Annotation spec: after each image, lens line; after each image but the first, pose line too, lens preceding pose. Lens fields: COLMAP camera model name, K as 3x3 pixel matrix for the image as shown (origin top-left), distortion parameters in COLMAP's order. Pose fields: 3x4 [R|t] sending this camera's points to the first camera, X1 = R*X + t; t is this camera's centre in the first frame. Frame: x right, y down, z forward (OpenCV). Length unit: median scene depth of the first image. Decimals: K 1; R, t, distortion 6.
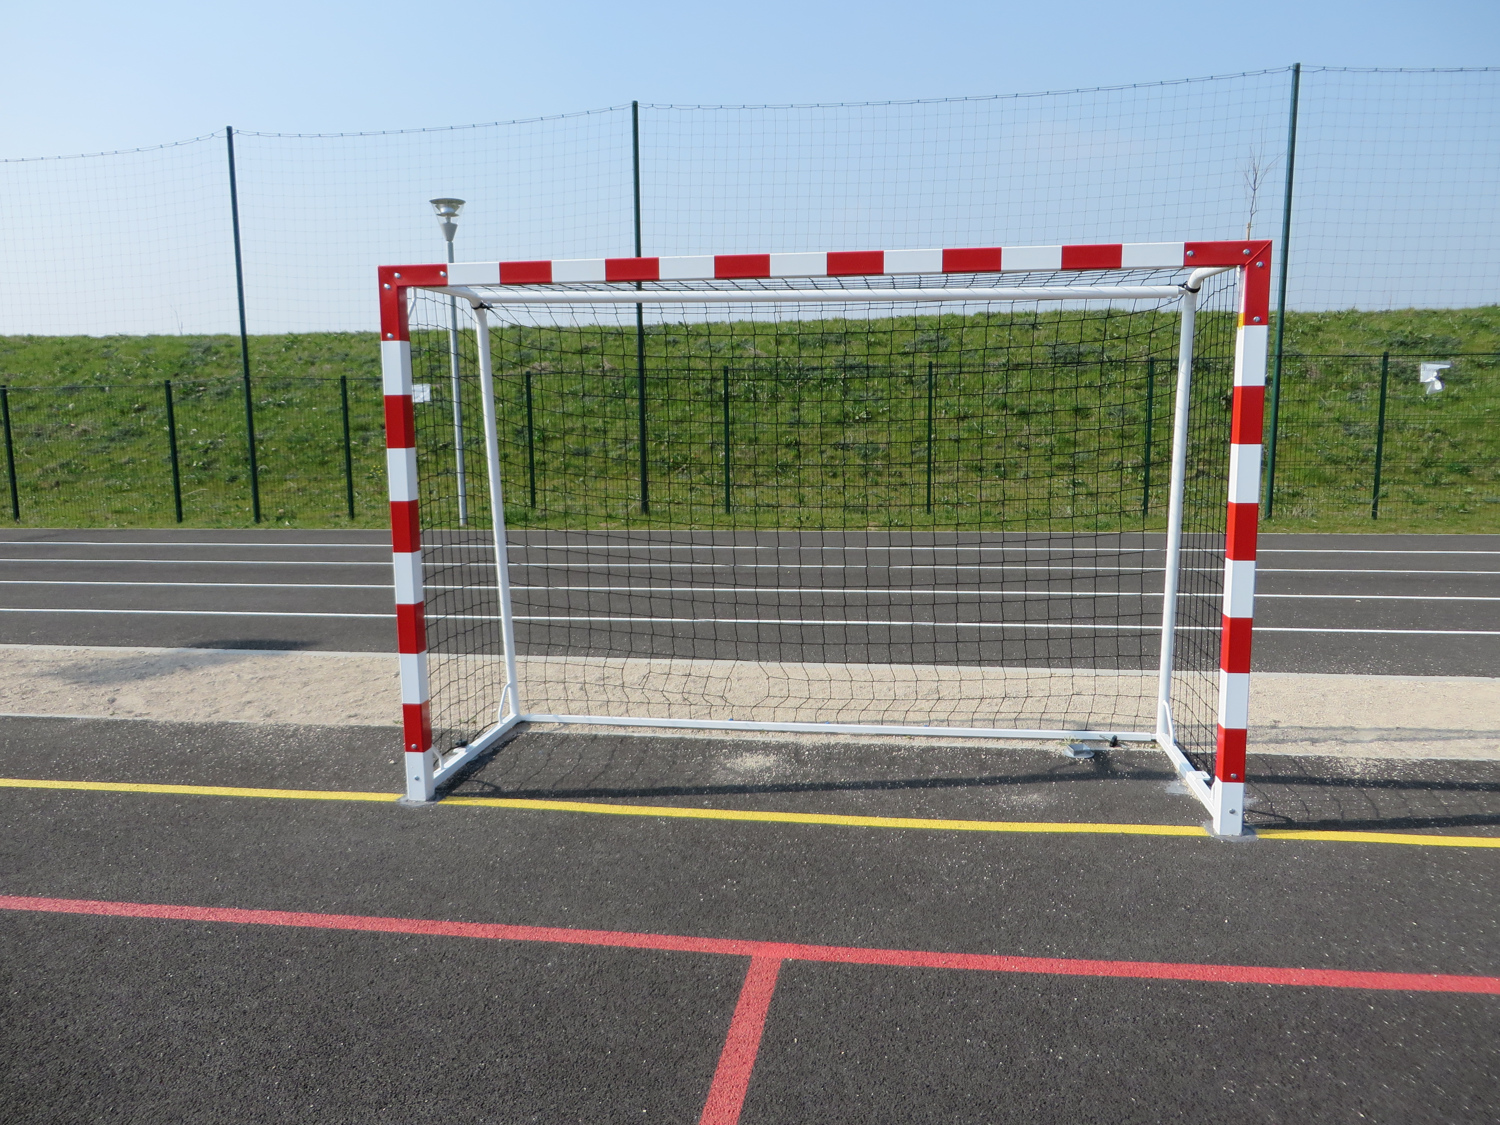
lens RADIAL K [[1101.9, 0, 750.0], [0, 1101.9, 562.5], [0, 0, 1]] dist [-0.013099, -0.001813]
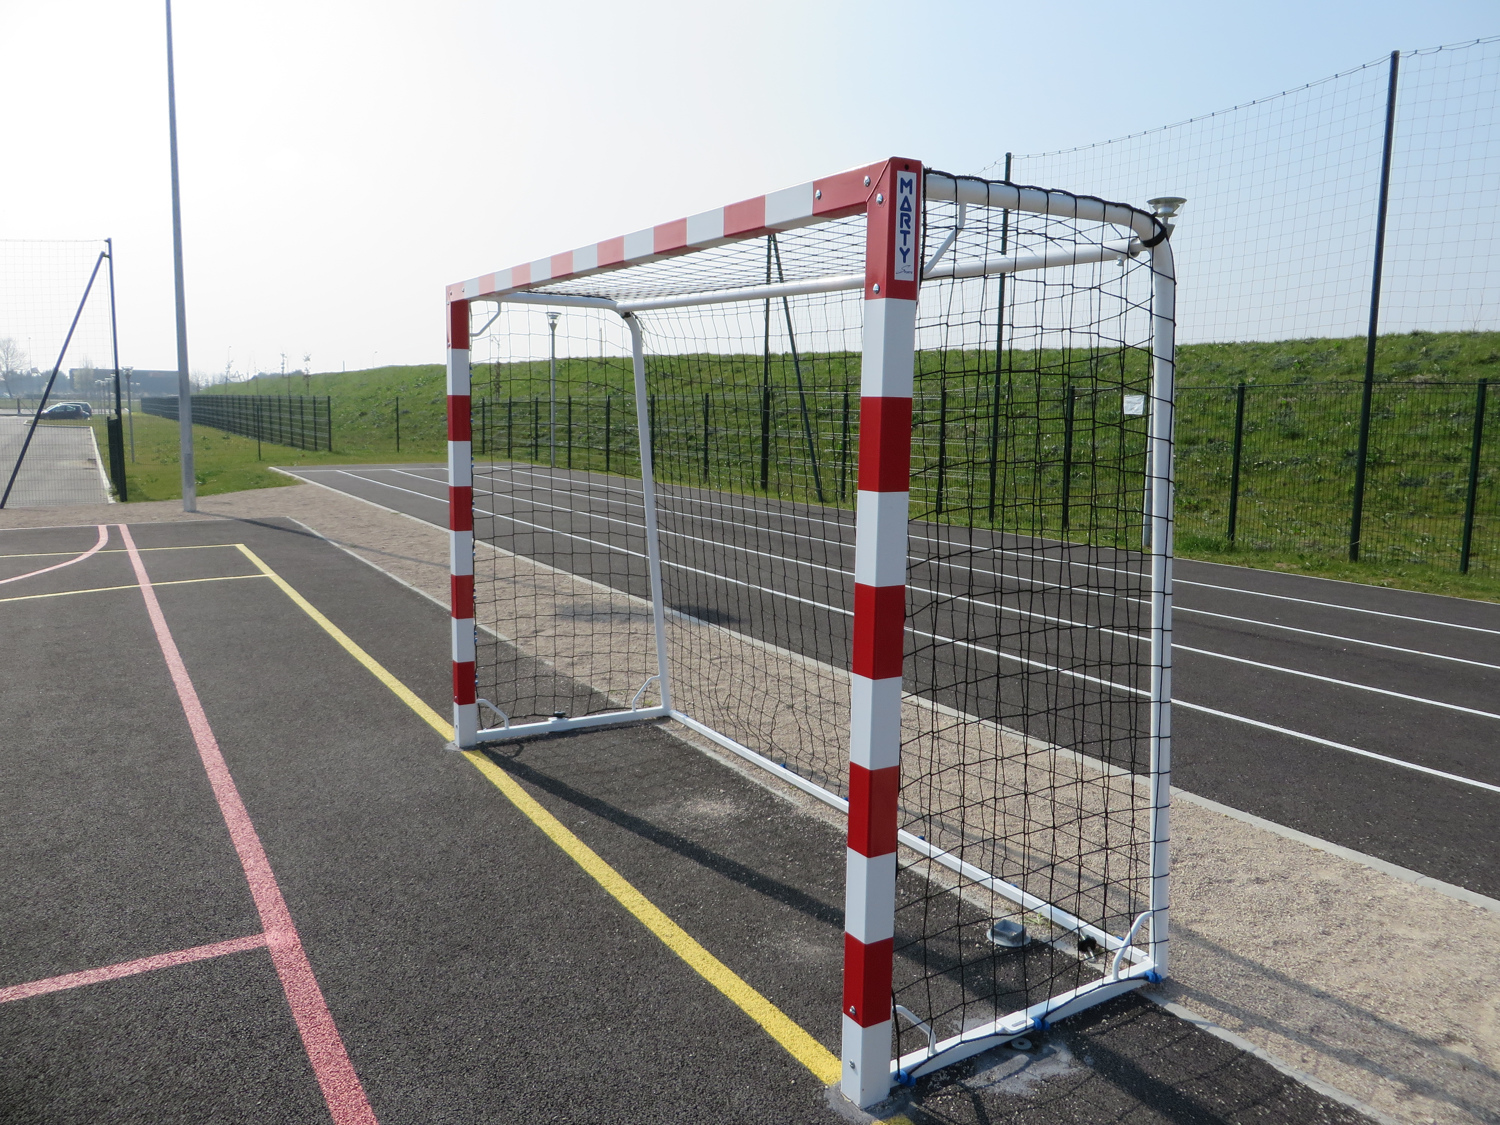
lens RADIAL K [[1107.9, 0, 750.0], [0, 1107.9, 562.5], [0, 0, 1]] dist [-0.033392, -0.000015]
pose [[0.646366, 0.125772, -0.752591, 0.673857], [-0.137894, 0.989336, 0.046906, -0.061163], [0.750464, 0.073459, 0.656816, 0.426744]]
